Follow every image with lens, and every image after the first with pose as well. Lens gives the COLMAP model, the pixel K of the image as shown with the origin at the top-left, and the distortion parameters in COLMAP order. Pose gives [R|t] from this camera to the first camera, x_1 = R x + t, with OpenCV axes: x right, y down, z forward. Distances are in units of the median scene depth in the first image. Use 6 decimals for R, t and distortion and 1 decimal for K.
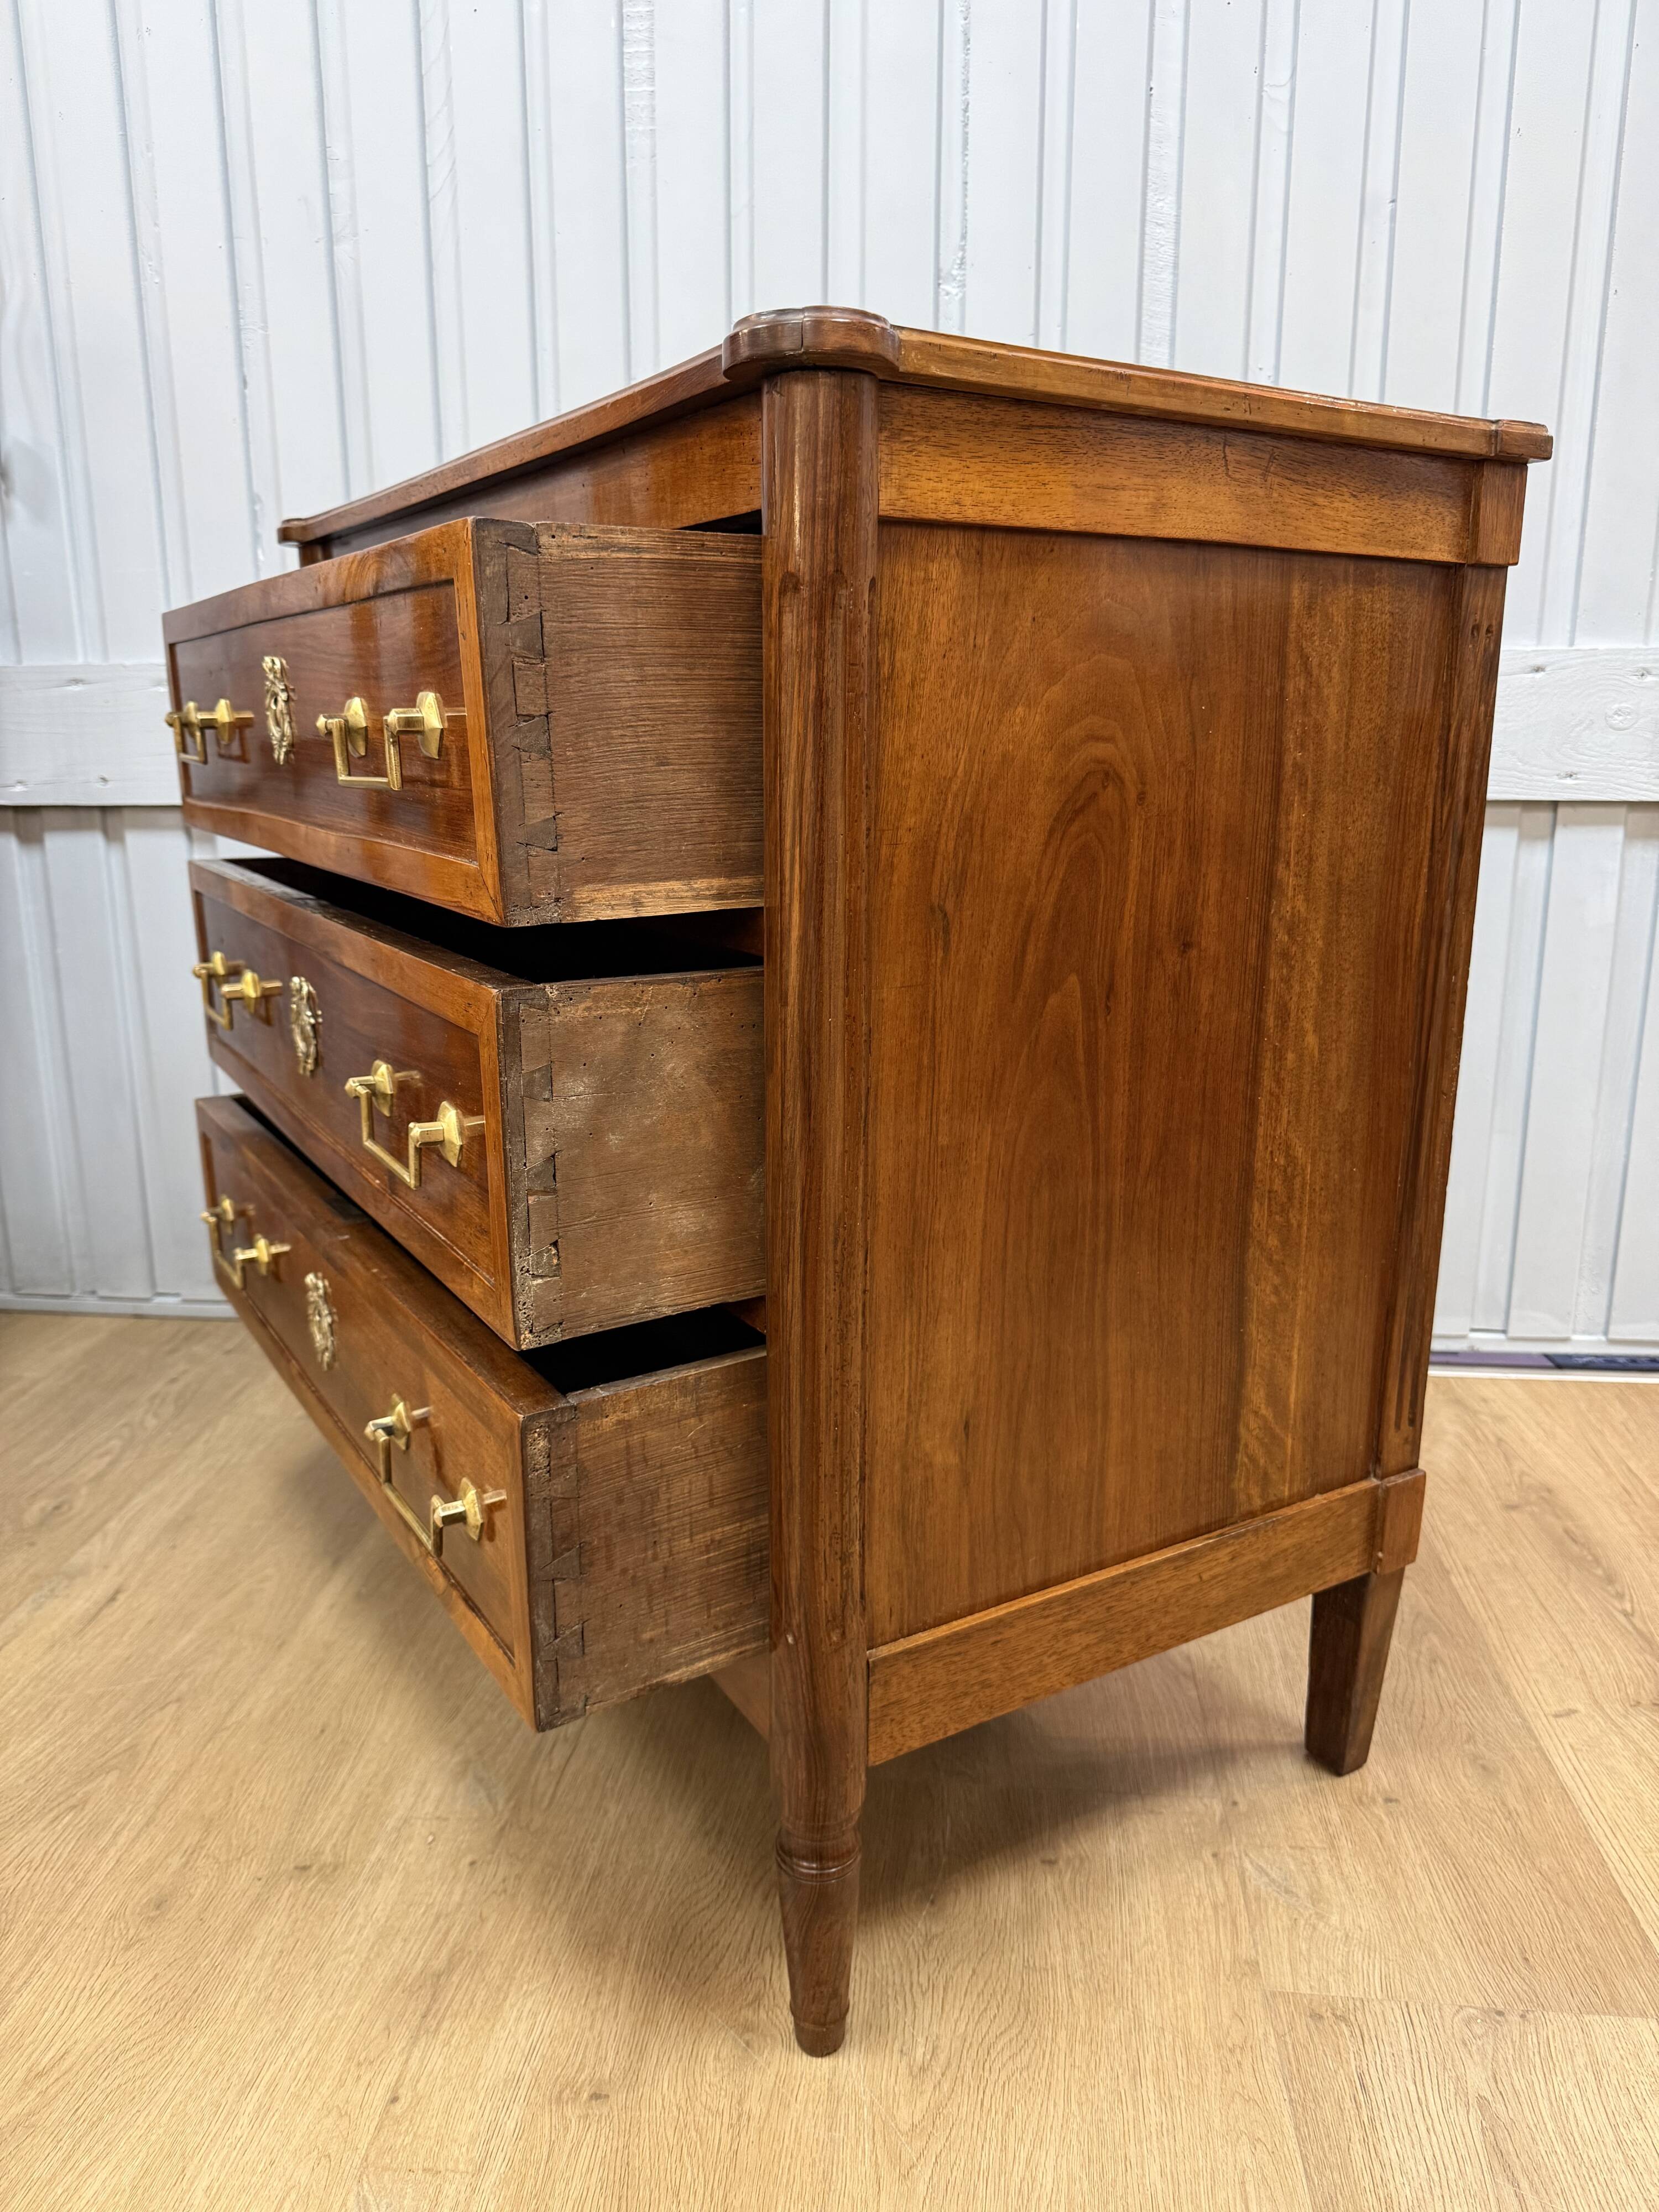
lens RADIAL K [[1617.0, 0, 826.2], [0, 1617.0, 1108.5], [0, 0, 1]] dist [-0.021270, 0.000966]
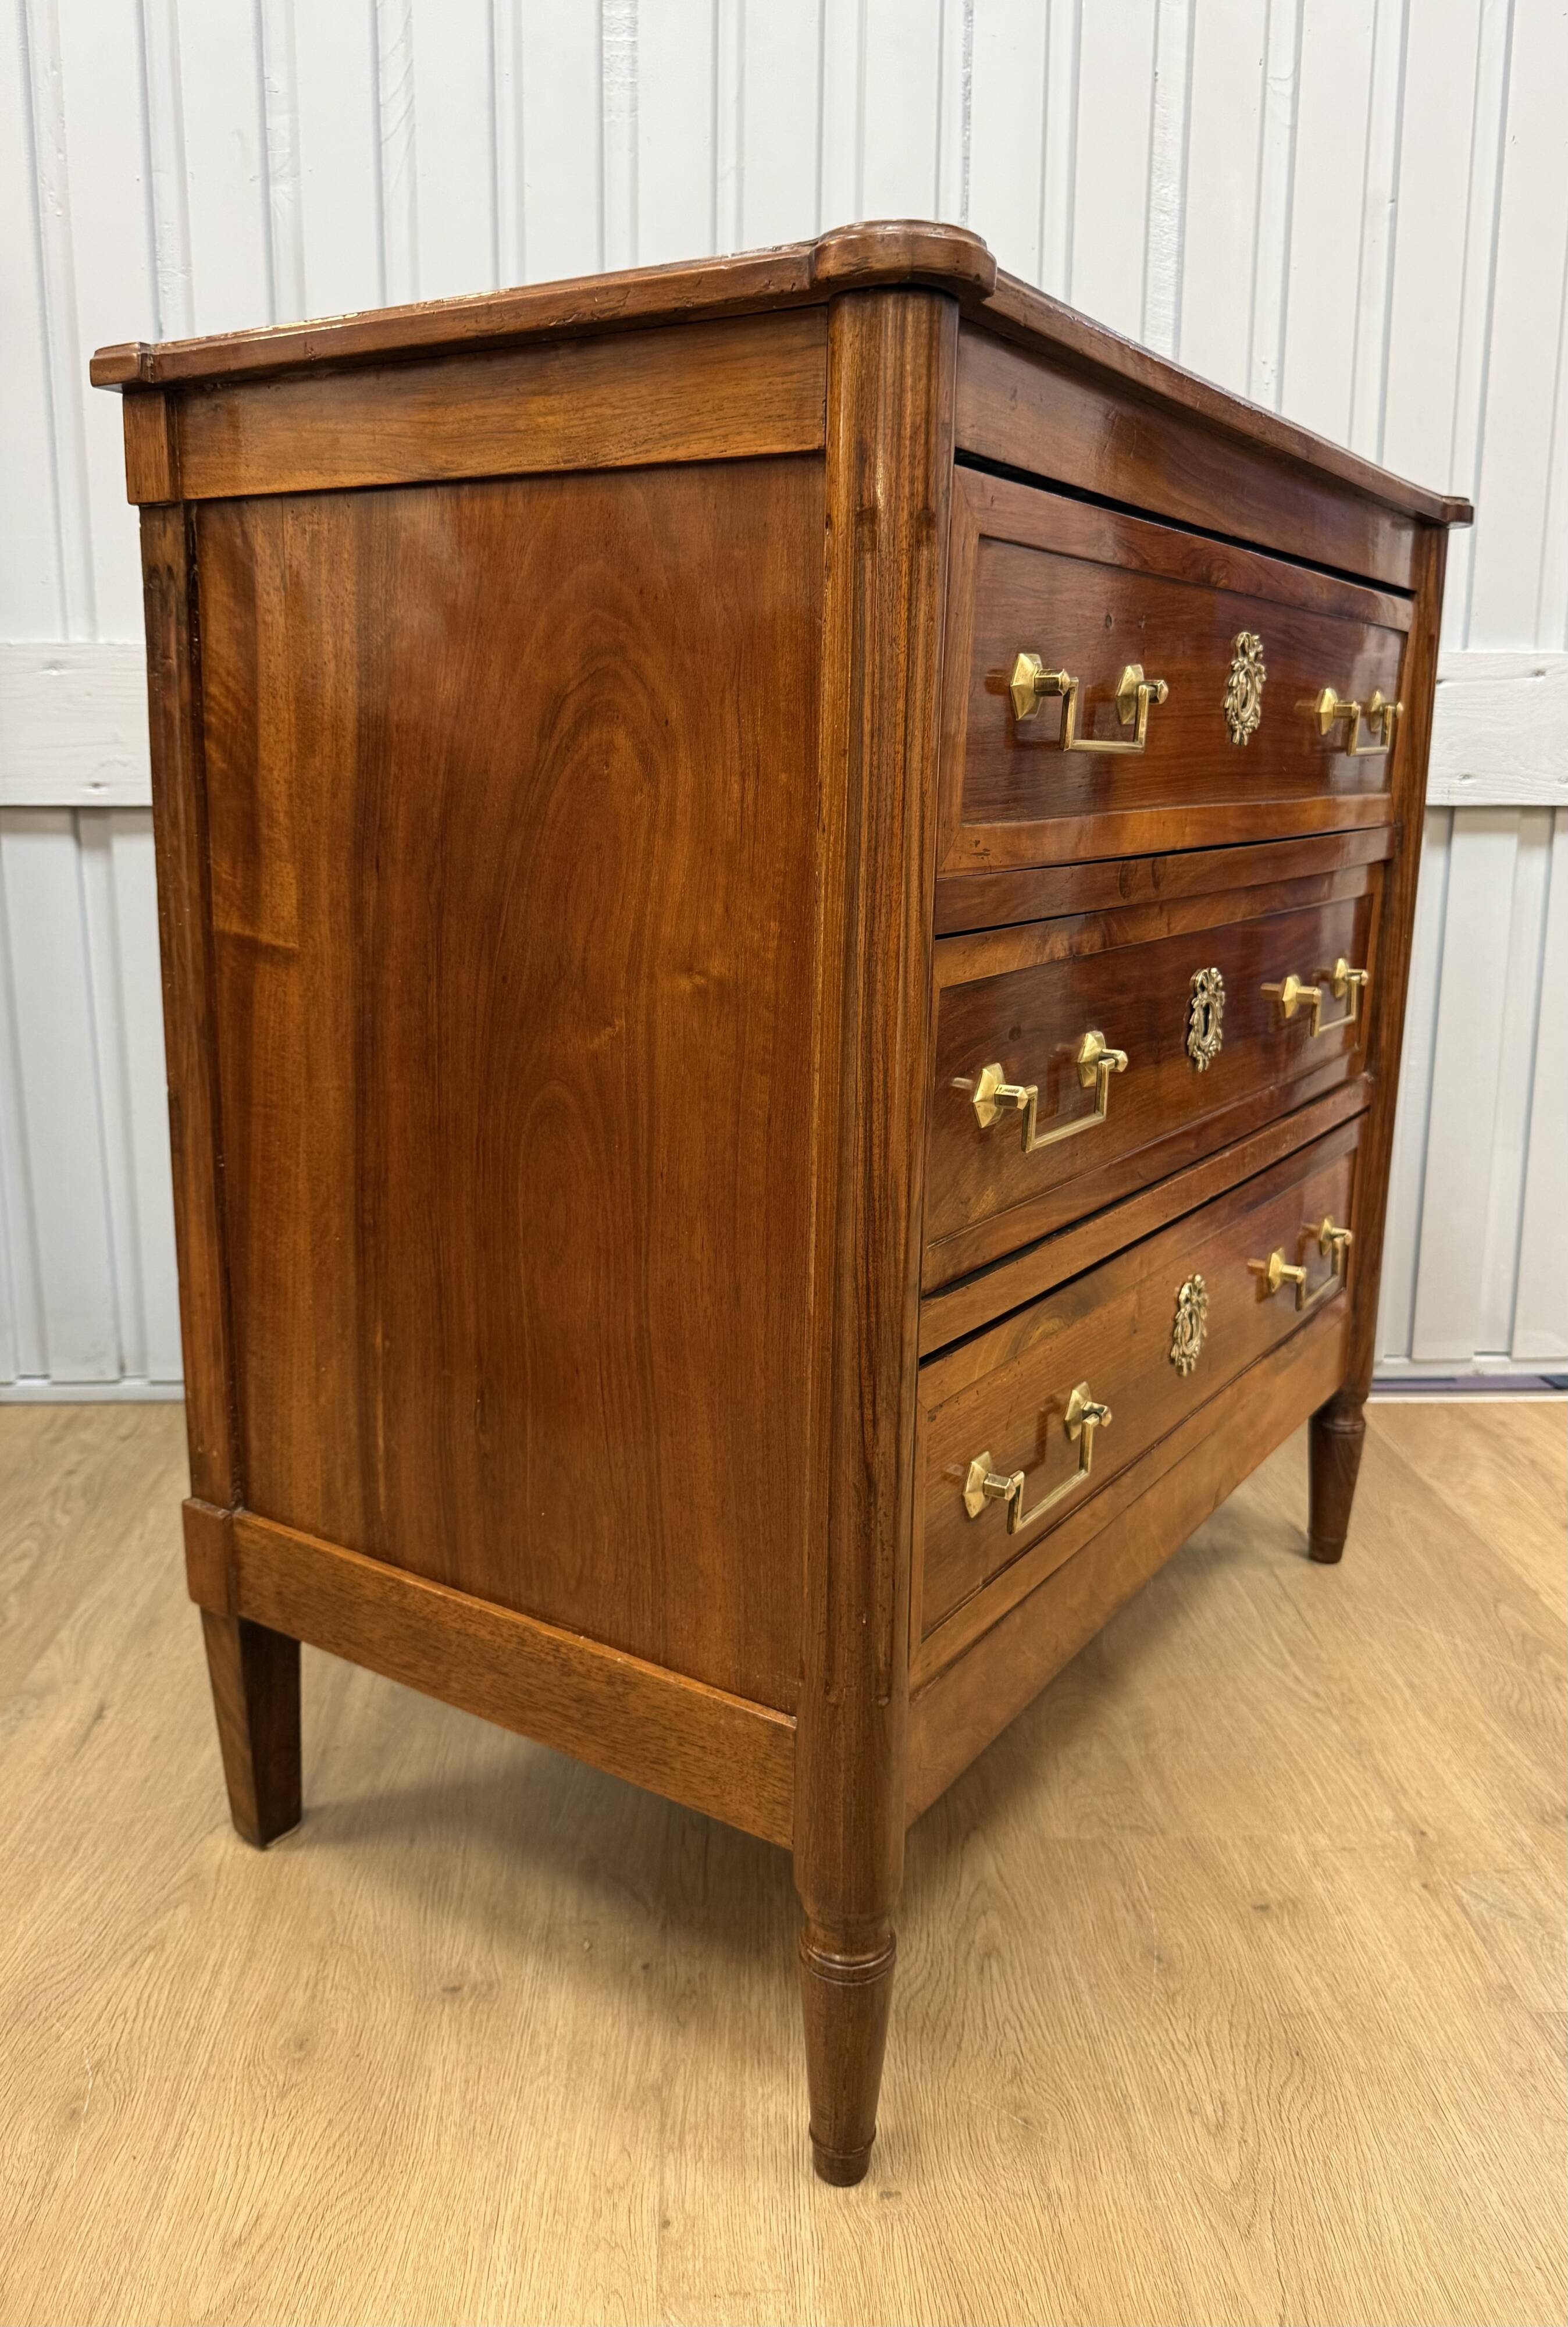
lens RADIAL K [[1792.7, 0, 798.9], [0, 1792.7, 1096.3], [0, 0, 1]] dist [-0.015040, -0.008451]
pose [[0.988721, -0.018972, 0.148561, -0.229567], [0.025822, 0.998684, -0.044318, 0.030733], [-0.147524, 0.047654, 0.987910, -0.005904]]
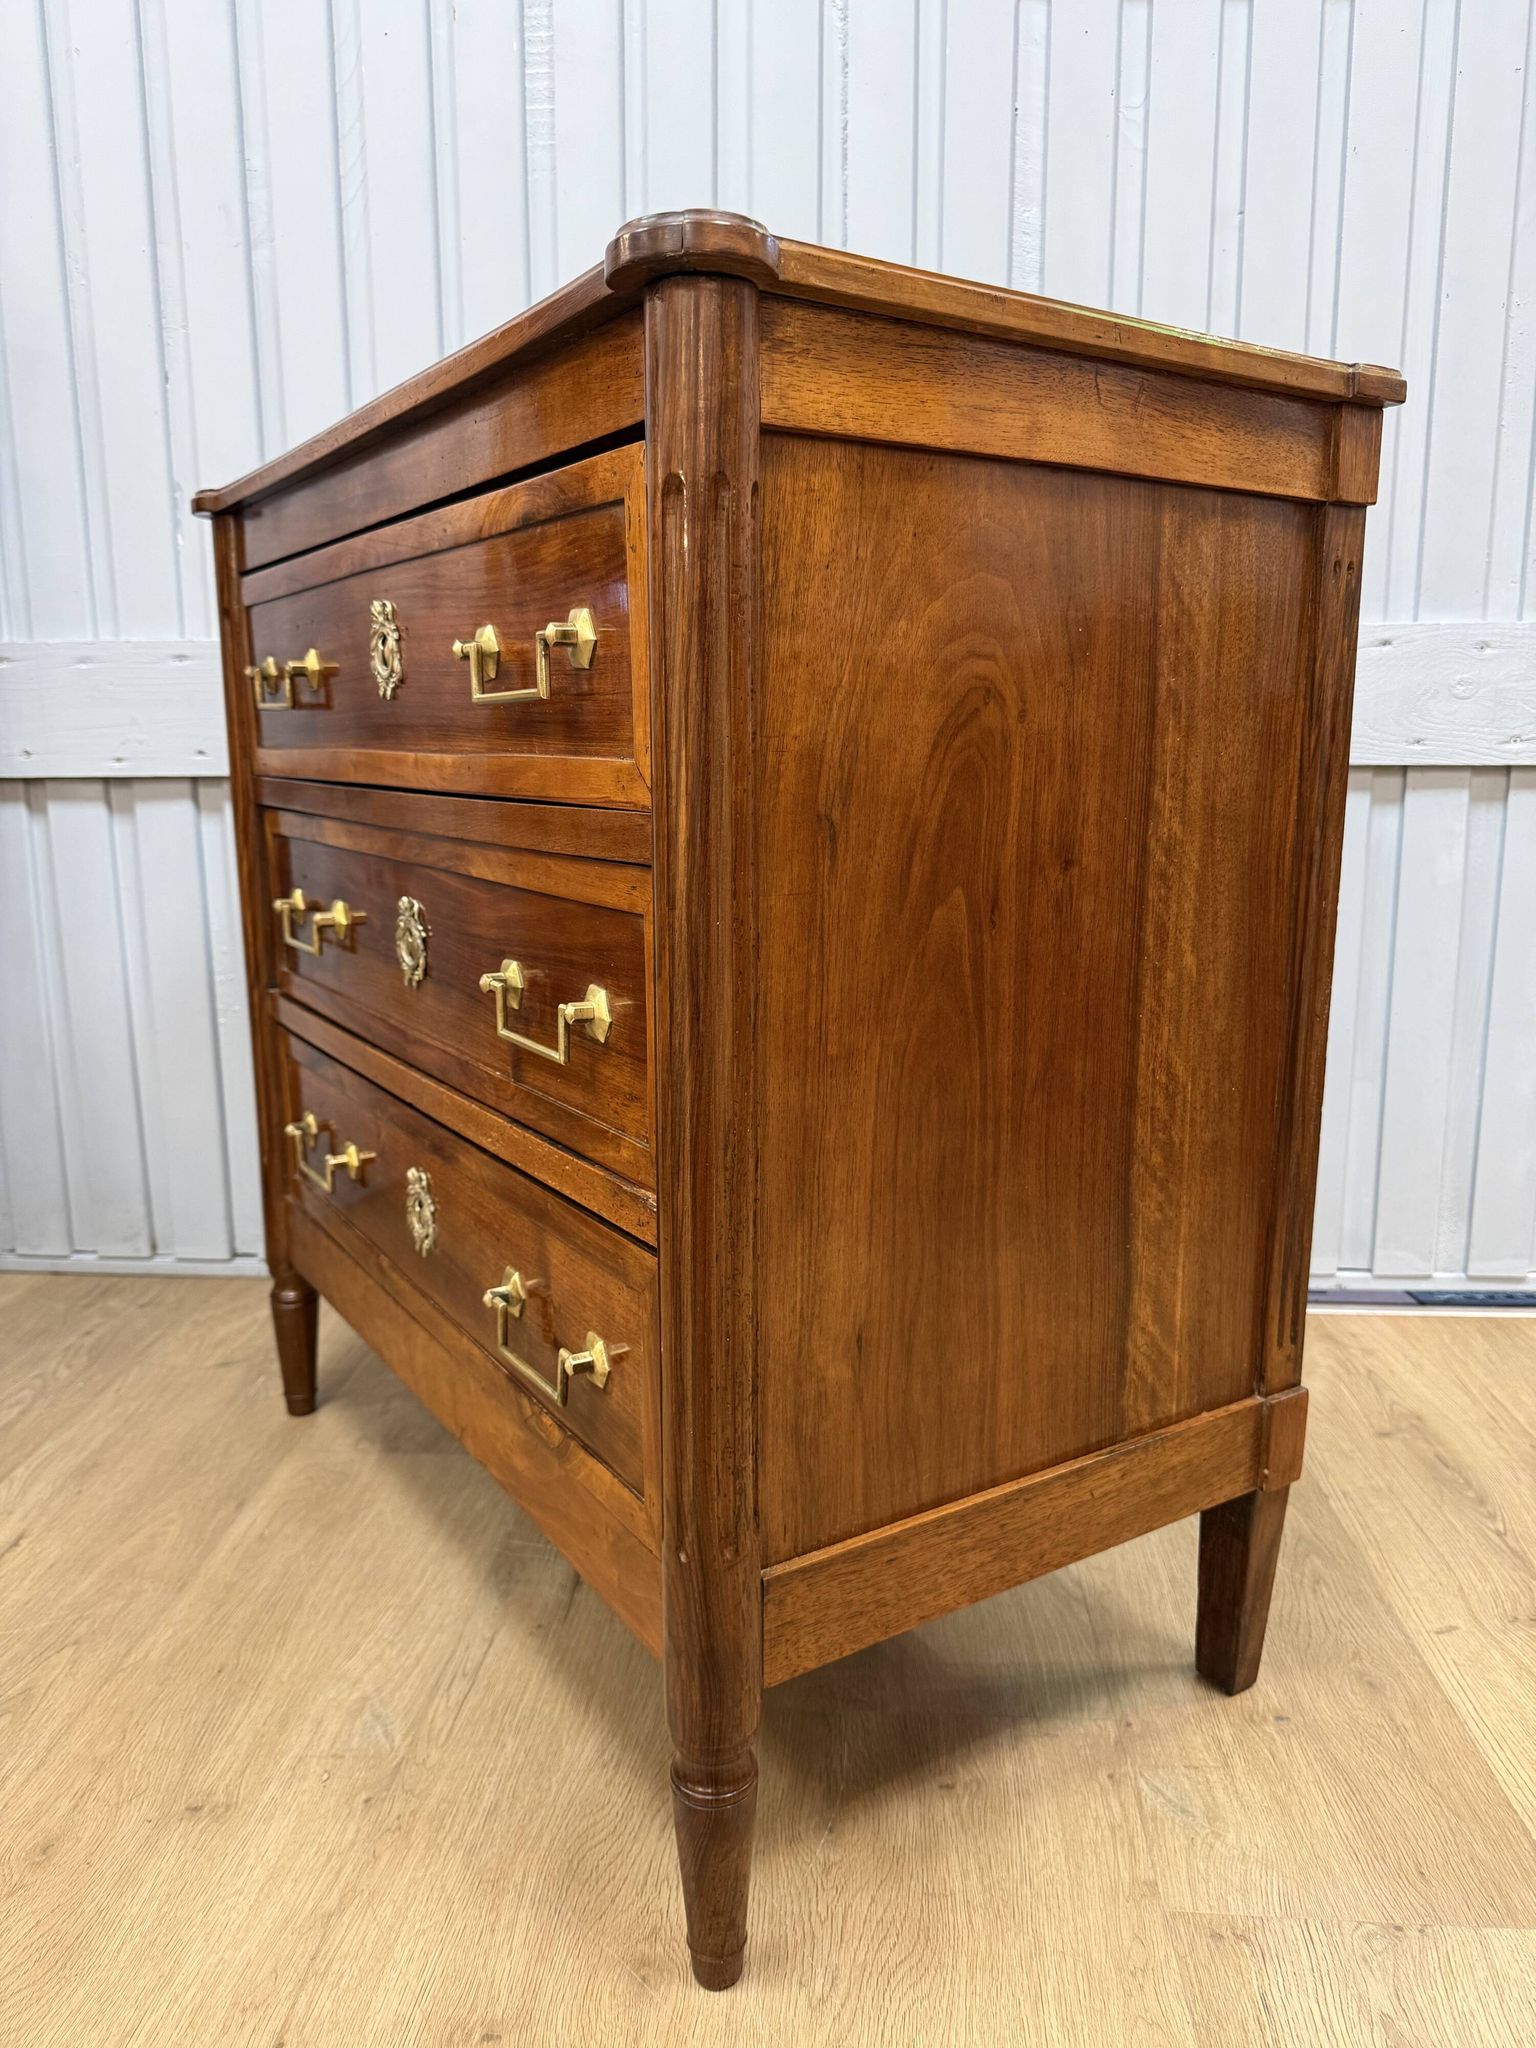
lens RADIAL K [[1497.1, 0, 770.7], [0, 1497.1, 1024.9], [0, 0, 1]] dist [-0.021270, 0.000966]
pose [[0.999554, -0.007657, 0.028874, 0.004924], [0.009030, 0.998818, -0.047757, 0.031610], [-0.028474, 0.047997, 0.998442, 0.045898]]
